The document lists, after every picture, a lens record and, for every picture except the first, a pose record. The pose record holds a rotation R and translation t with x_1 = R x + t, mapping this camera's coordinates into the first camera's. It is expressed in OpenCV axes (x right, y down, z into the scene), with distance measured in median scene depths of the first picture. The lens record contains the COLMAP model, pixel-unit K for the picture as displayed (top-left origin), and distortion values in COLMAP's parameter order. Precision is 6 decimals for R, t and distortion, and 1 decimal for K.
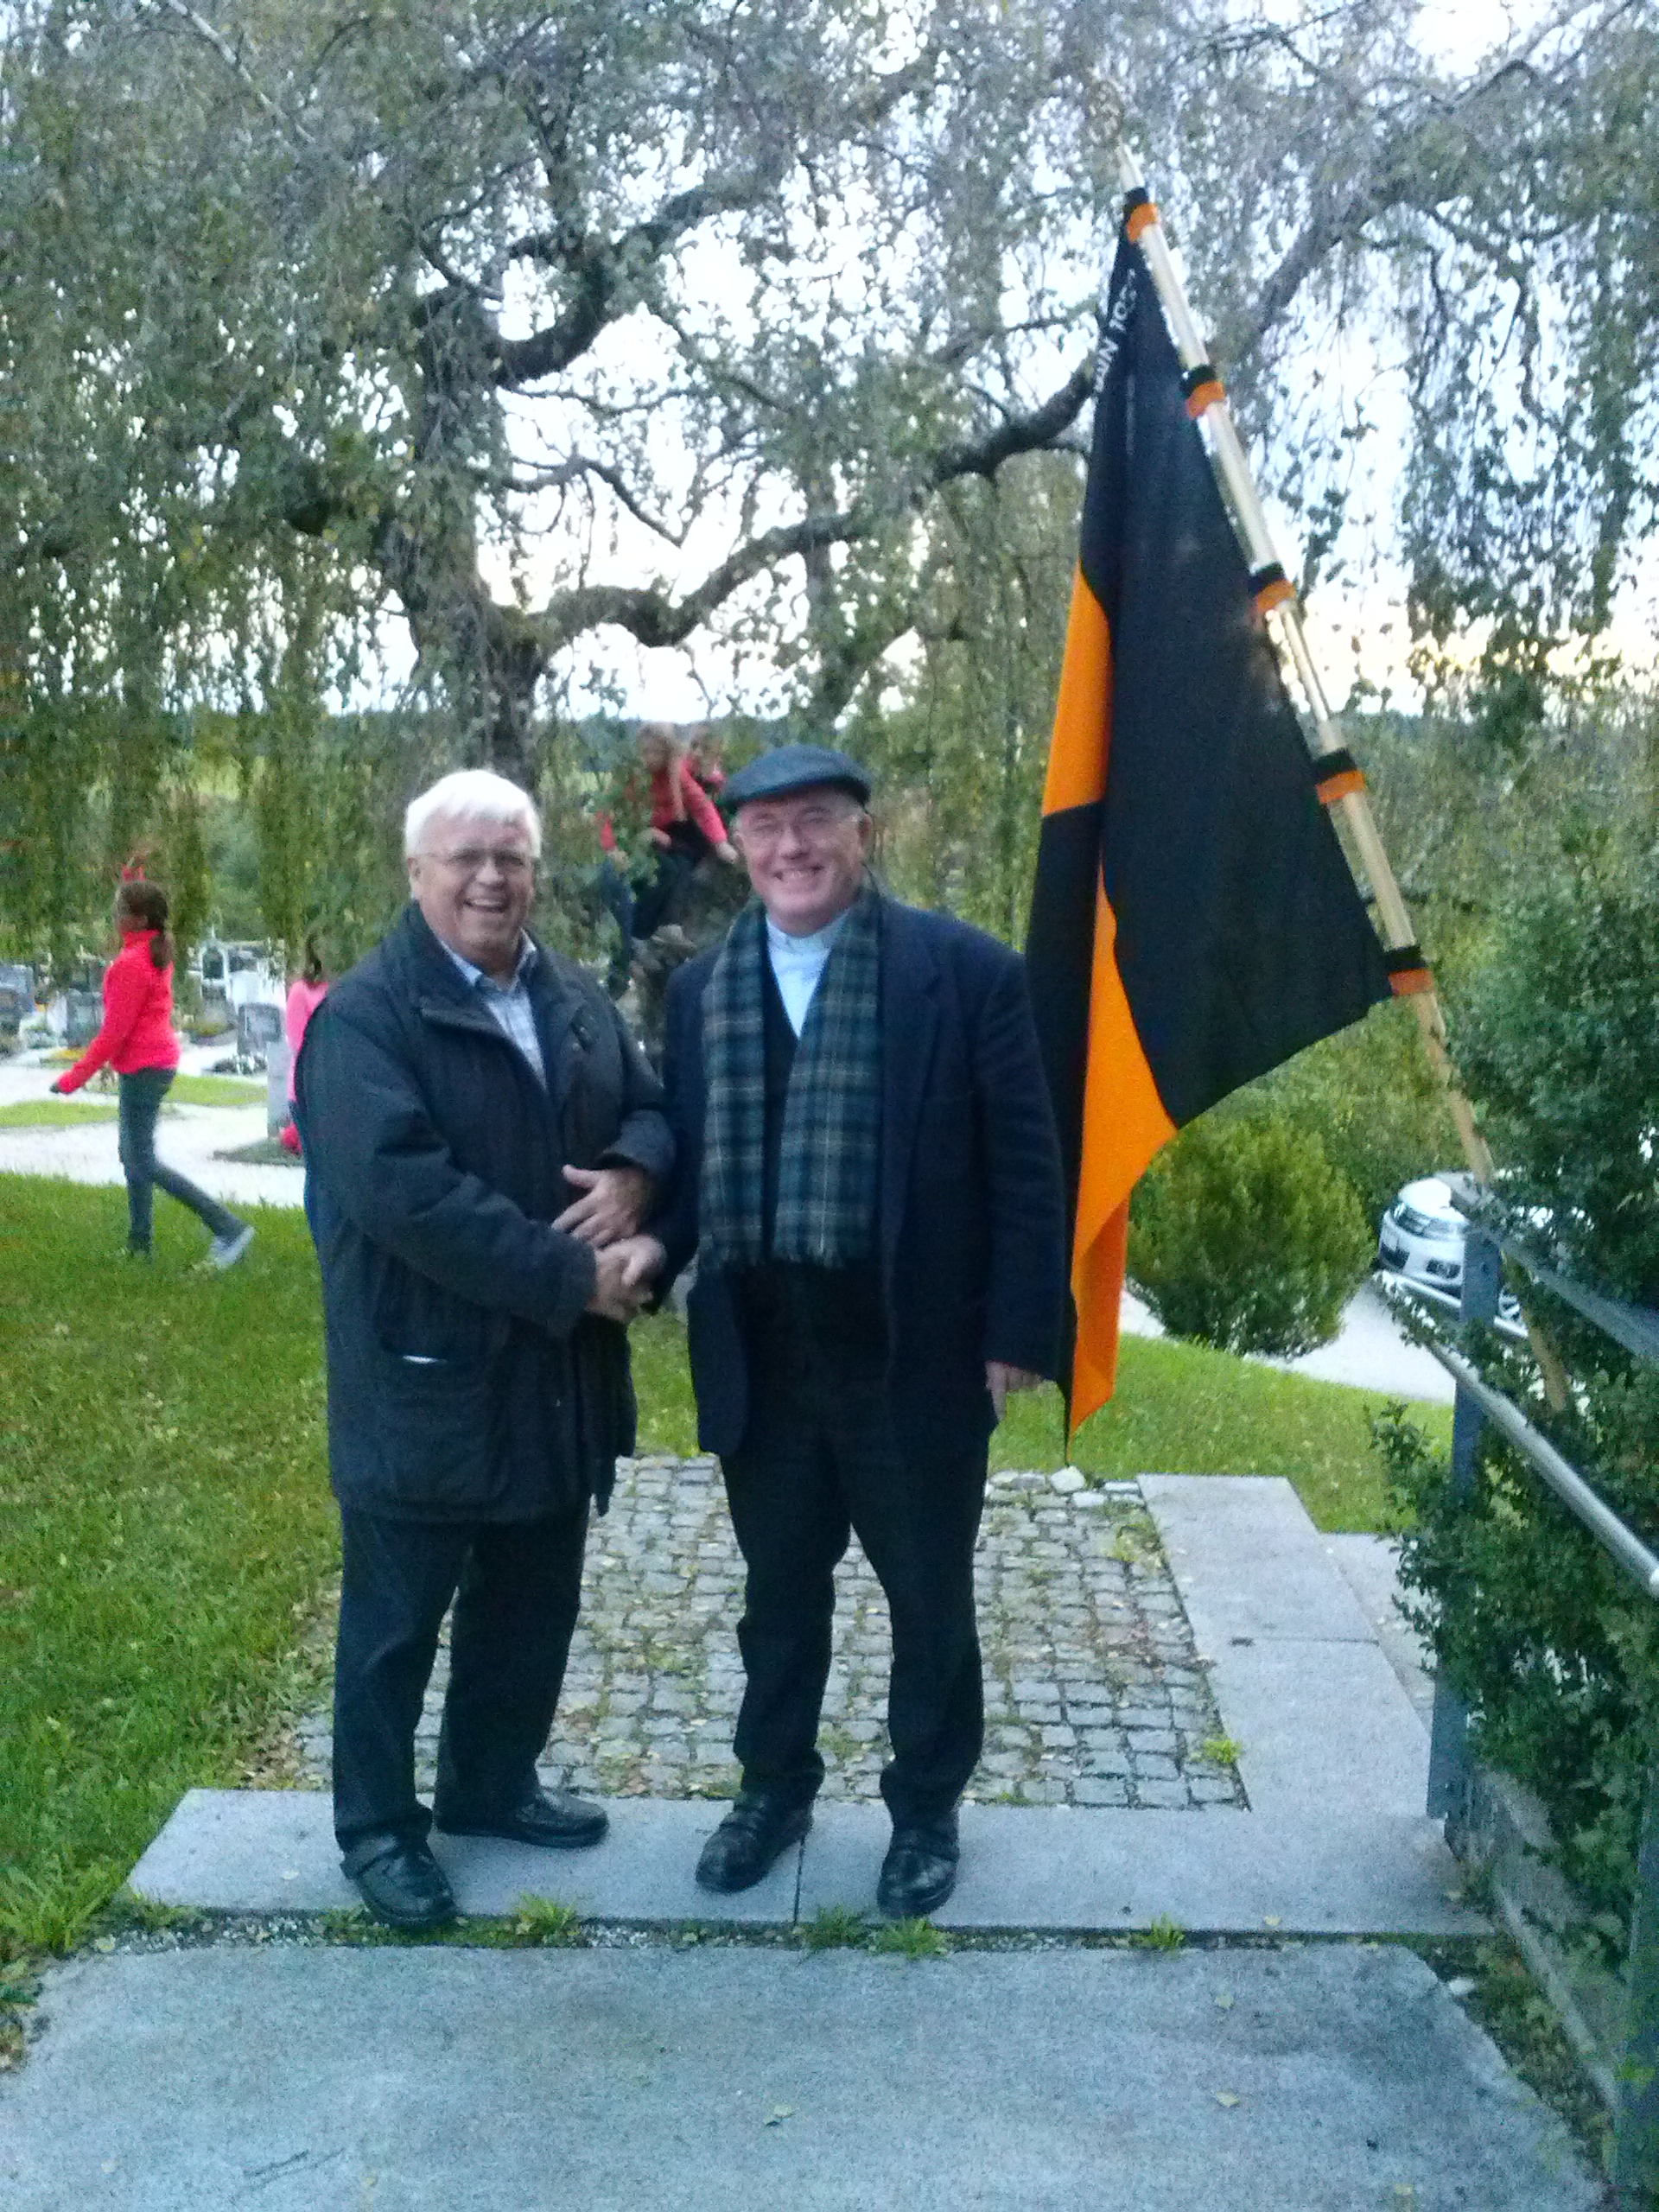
lens RADIAL K [[2138.7, 0, 805.0], [0, 2138.7, 1112.3], [0, 0, 1]] dist [0.101517, -0.332752]
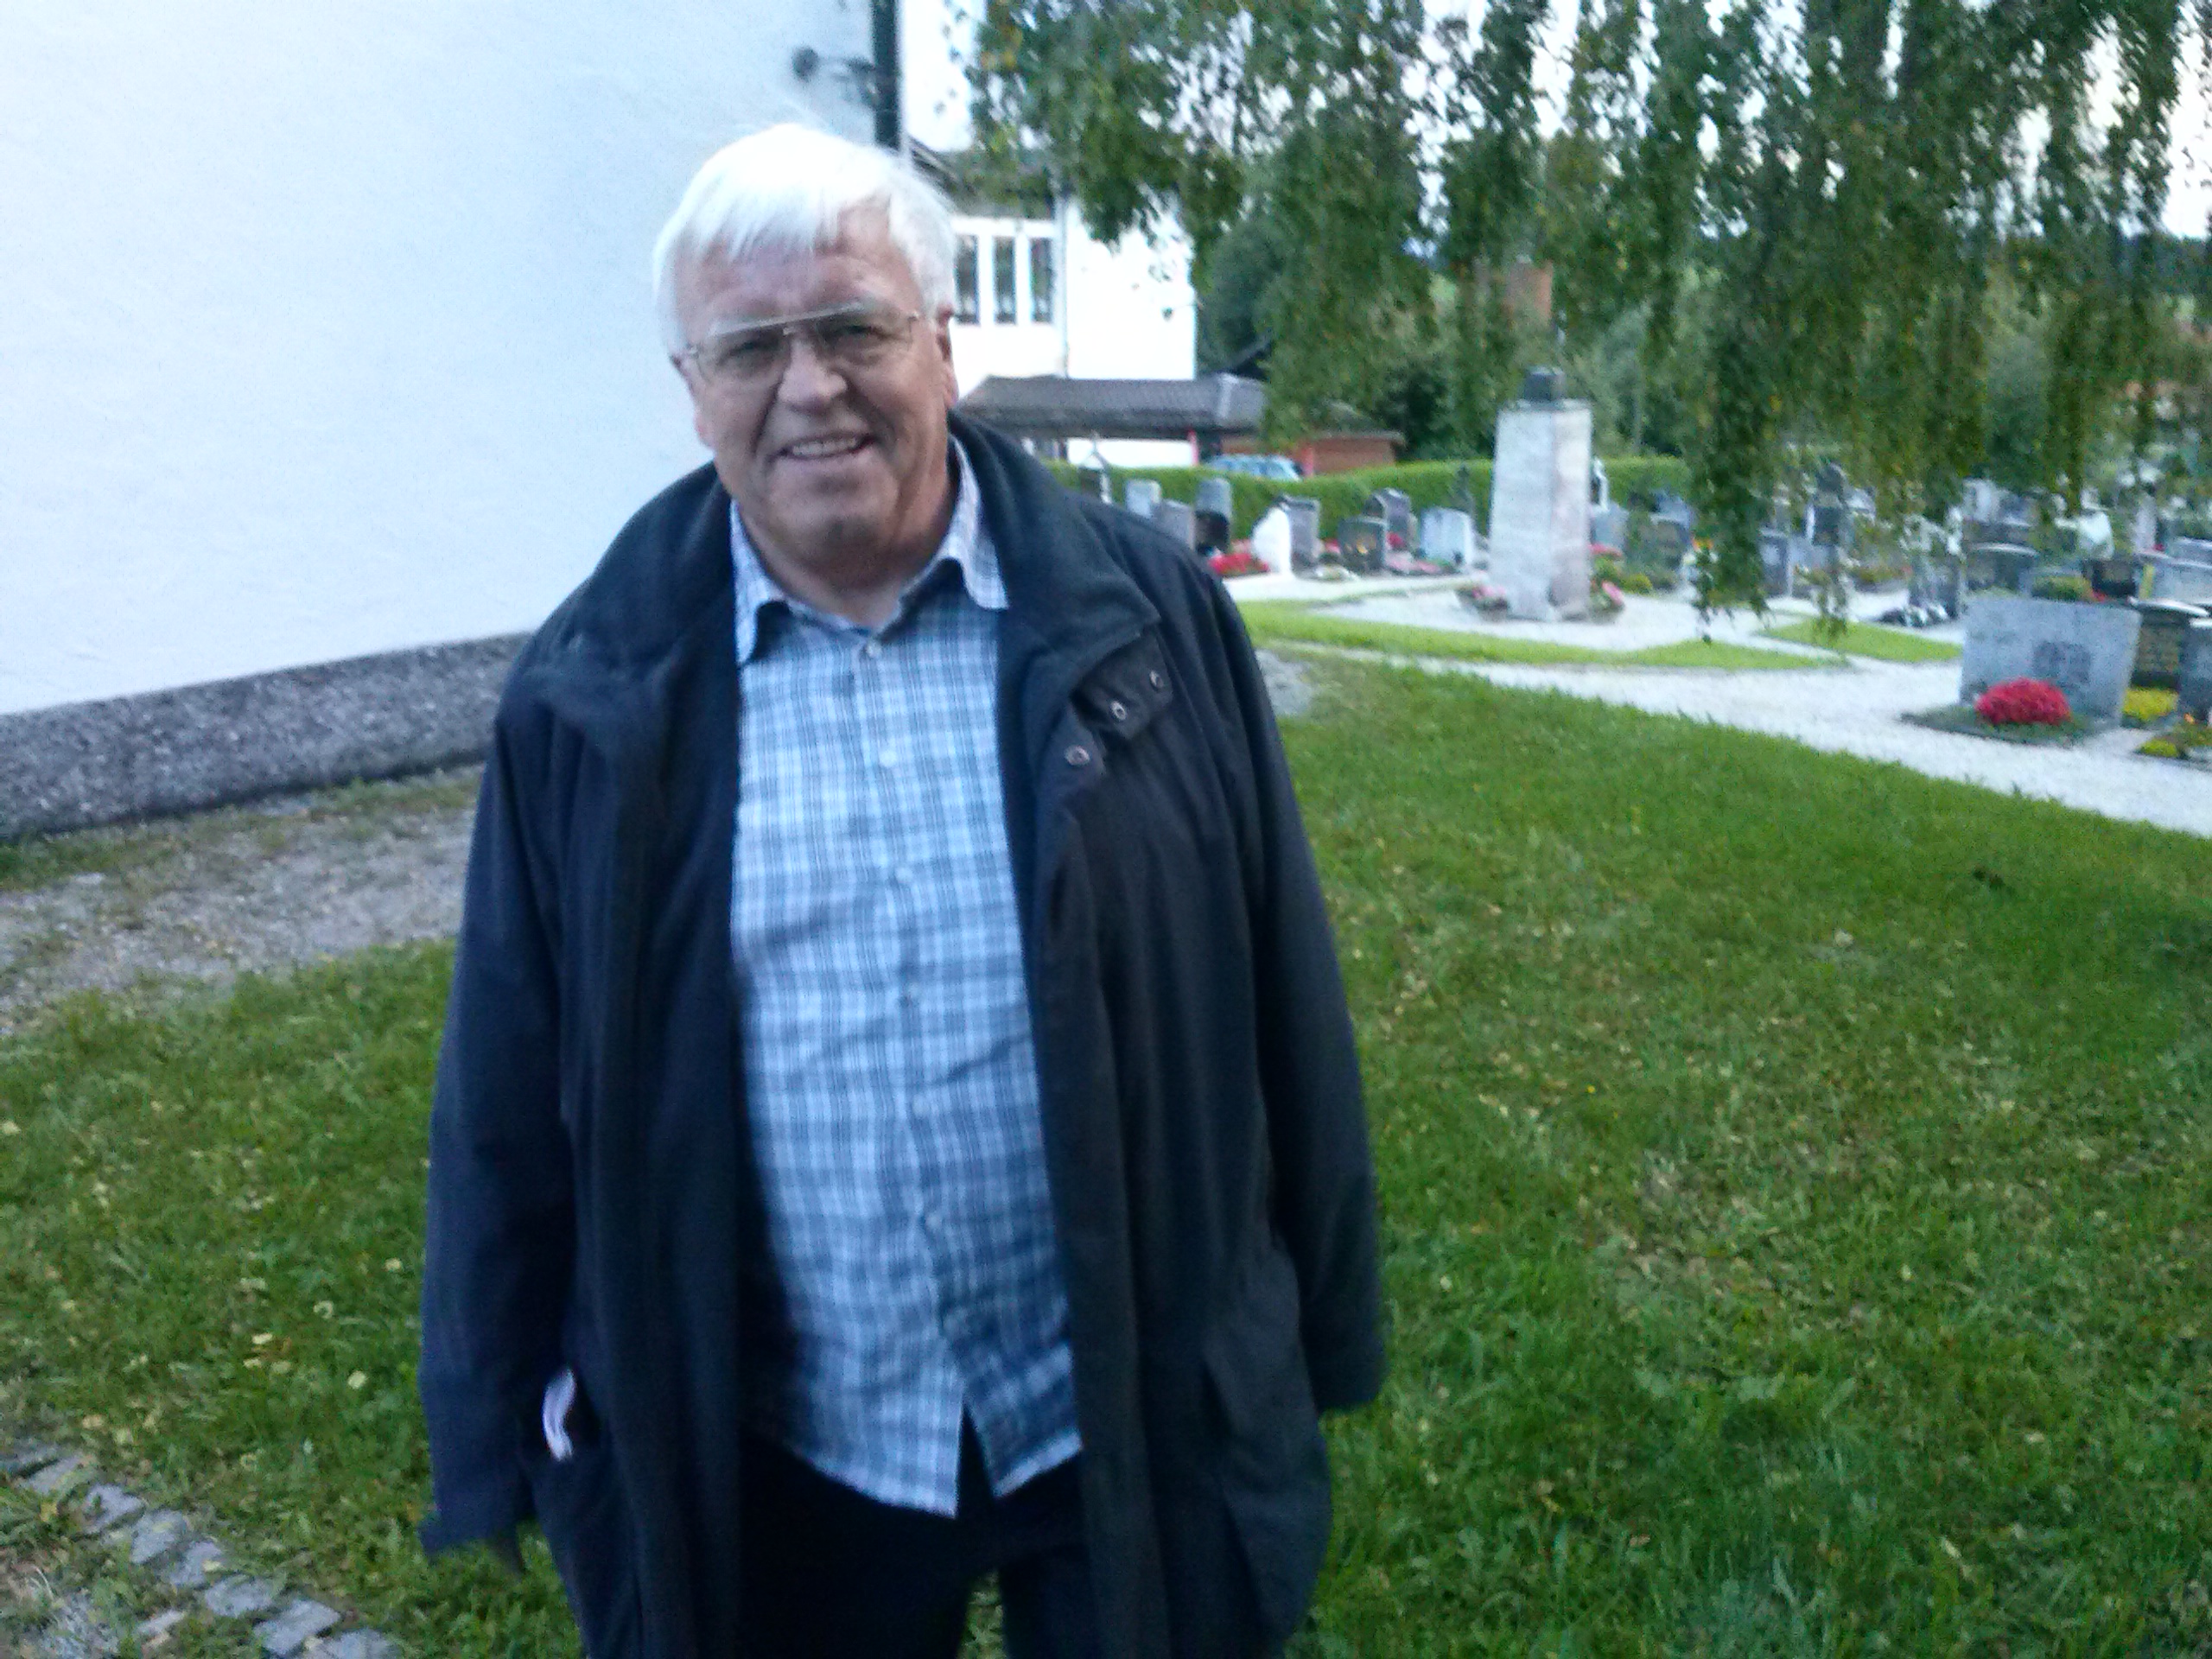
lens RADIAL K [[2184.1, 0, 1106.0], [0, 2184.1, 829.5], [0, 0, 1]] dist [-0.009057, -0.024056]
pose [[0.826356, 0.122785, -0.549600, -0.140914], [-0.078377, 0.991519, 0.103670, -0.008015], [0.557668, -0.042593, 0.828971, 0.160512]]
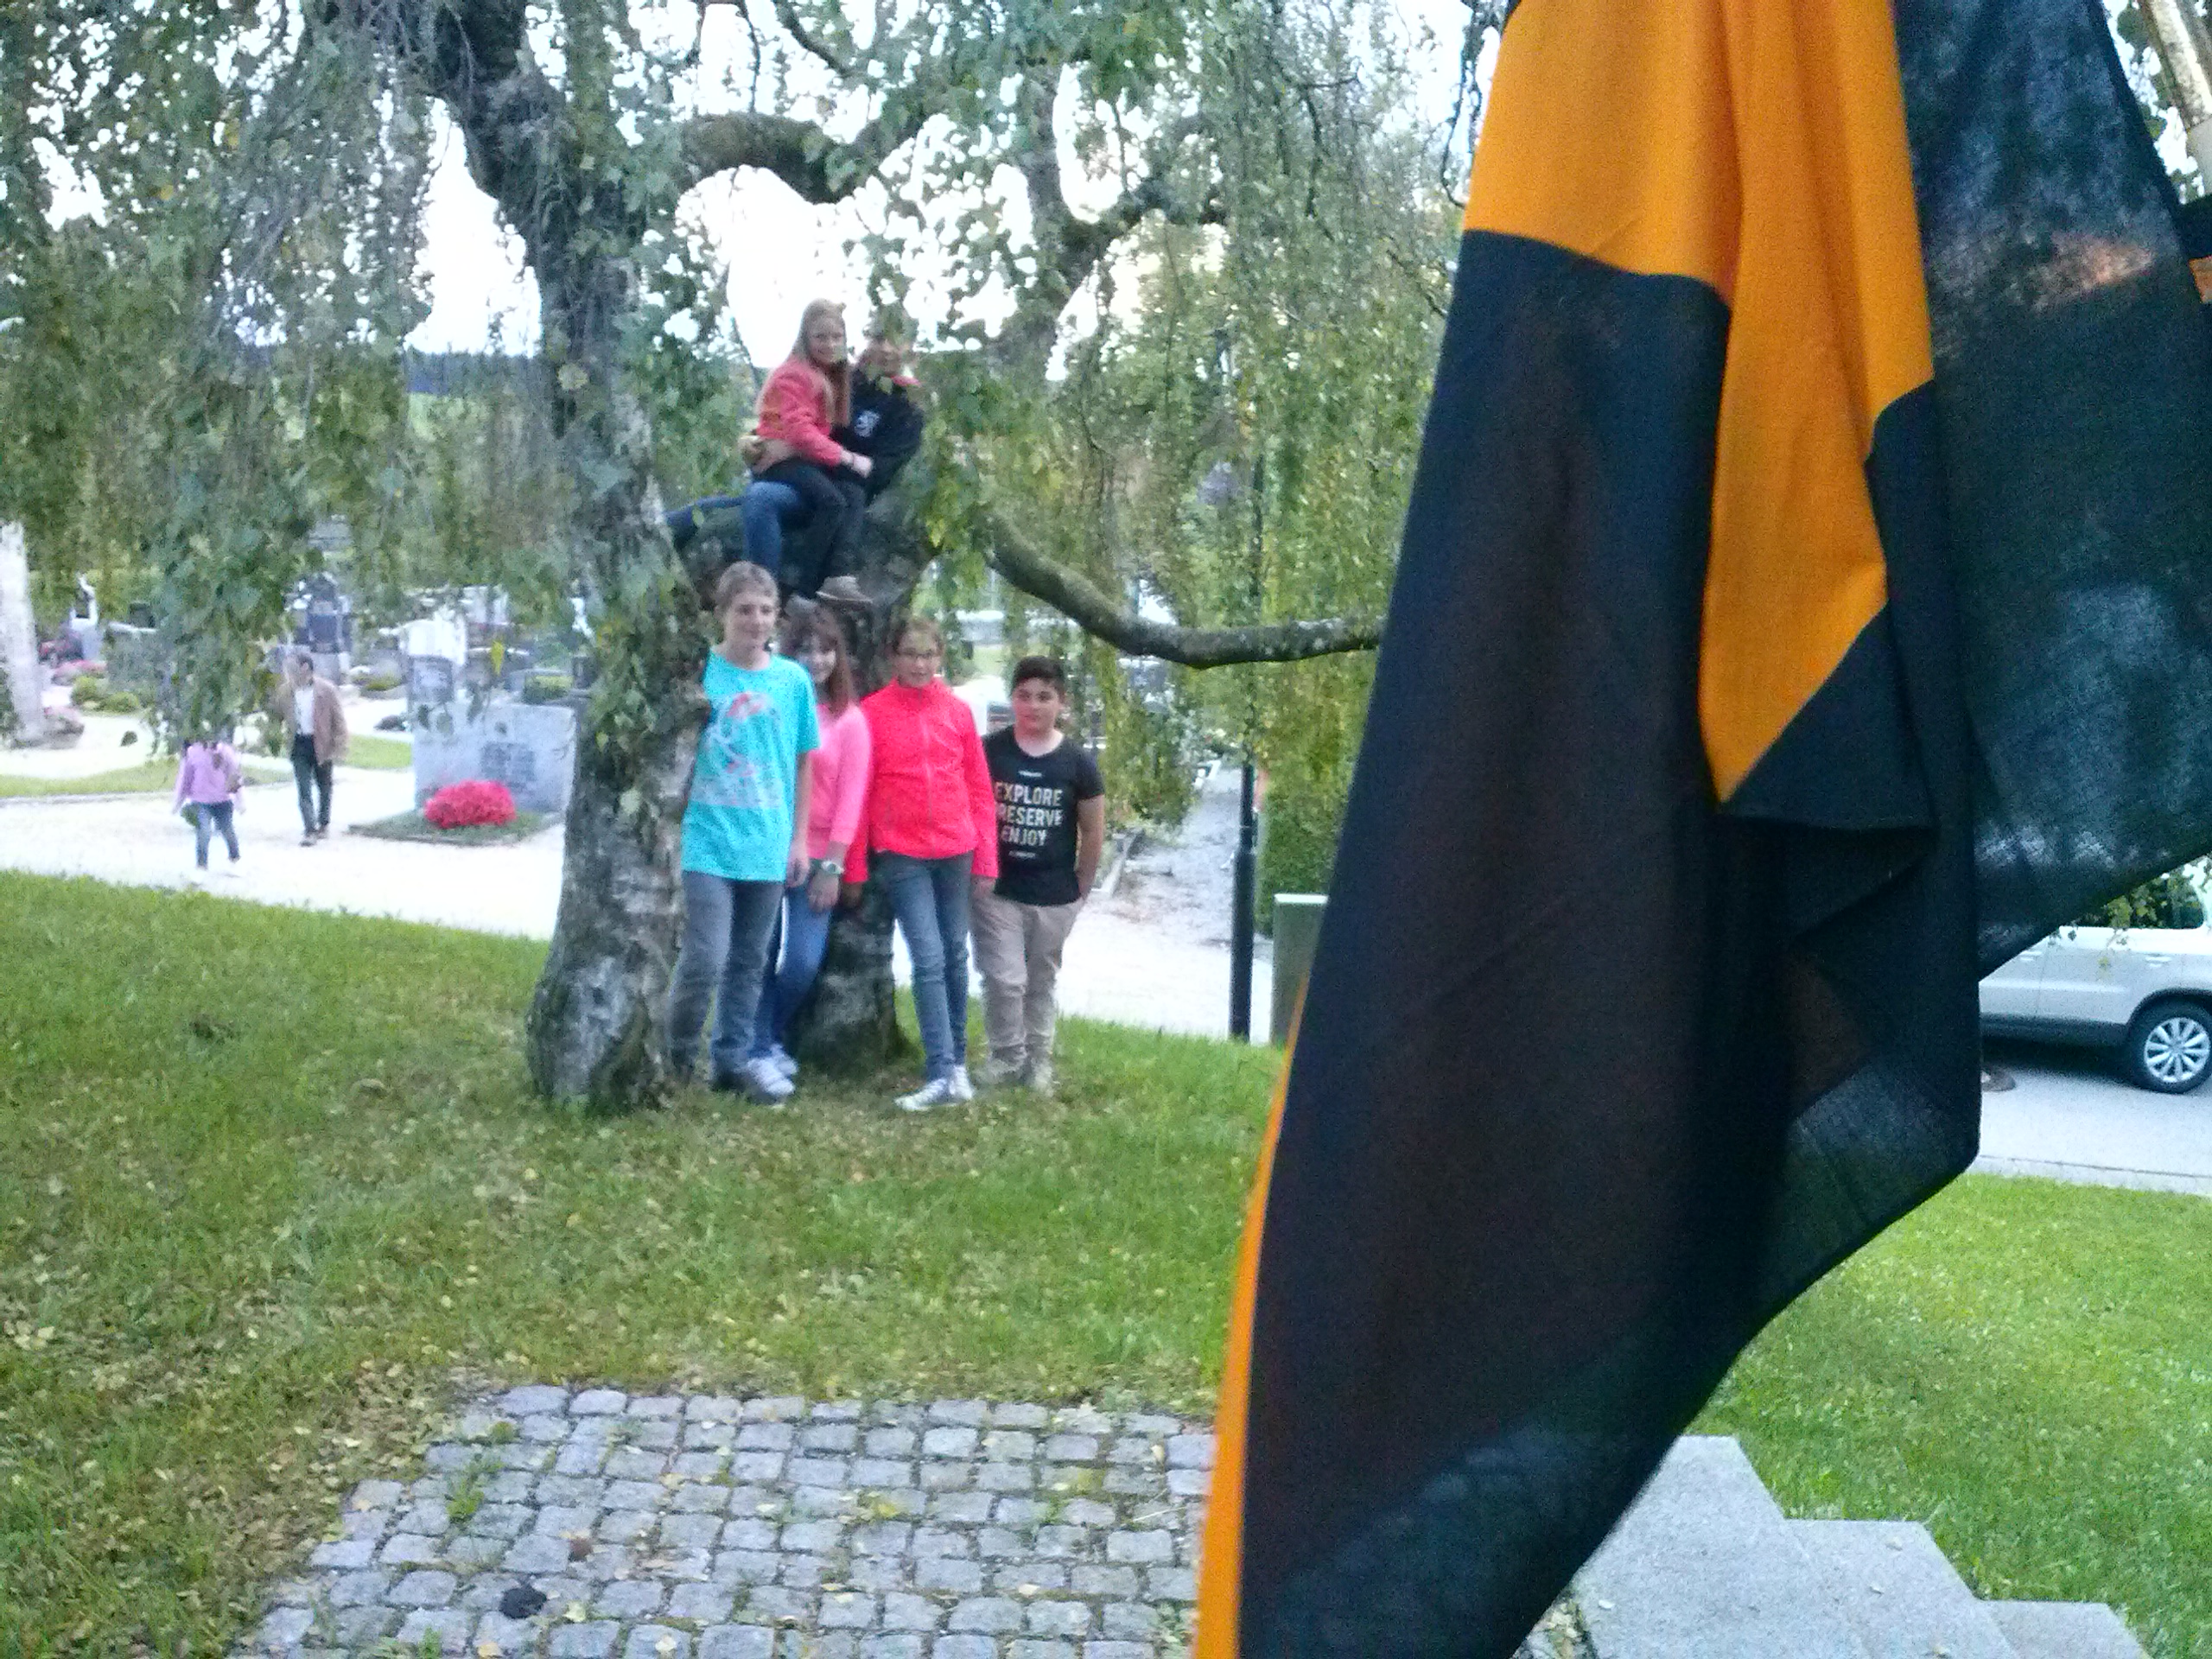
lens RADIAL K [[2157.8, 0, 1110.2], [0, 2157.8, 871.6], [0, 0, 1]] dist [0.001139, -0.019091]
pose [[0.998957, 0.012807, 0.043825, 0.002074], [-0.014813, 0.998843, 0.045756, -0.028234], [-0.043188, -0.046358, 0.997991, 0.332597]]
